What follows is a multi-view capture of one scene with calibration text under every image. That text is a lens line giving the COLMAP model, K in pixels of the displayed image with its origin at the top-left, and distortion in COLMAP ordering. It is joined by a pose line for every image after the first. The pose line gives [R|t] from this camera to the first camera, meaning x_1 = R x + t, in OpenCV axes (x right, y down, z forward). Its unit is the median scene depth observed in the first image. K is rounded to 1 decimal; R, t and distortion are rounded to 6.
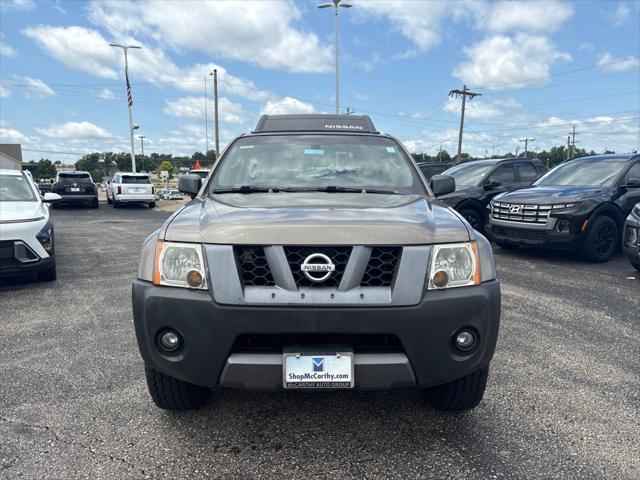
lens RADIAL K [[490.7, 0, 320.0], [0, 490.7, 240.0], [0, 0, 1]] dist [0.067219, -0.076737]
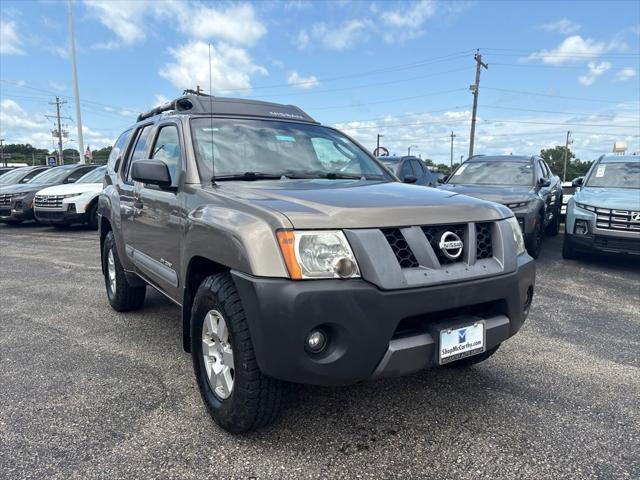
lens RADIAL K [[490.7, 0, 320.0], [0, 490.7, 240.0], [0, 0, 1]] dist [0.067219, -0.076737]
pose [[0.838855, -0.066010, 0.540338, -0.696659], [0.067430, 0.997576, 0.017186, 0.007702], [-0.540162, 0.022018, 0.841273, 0.230635]]
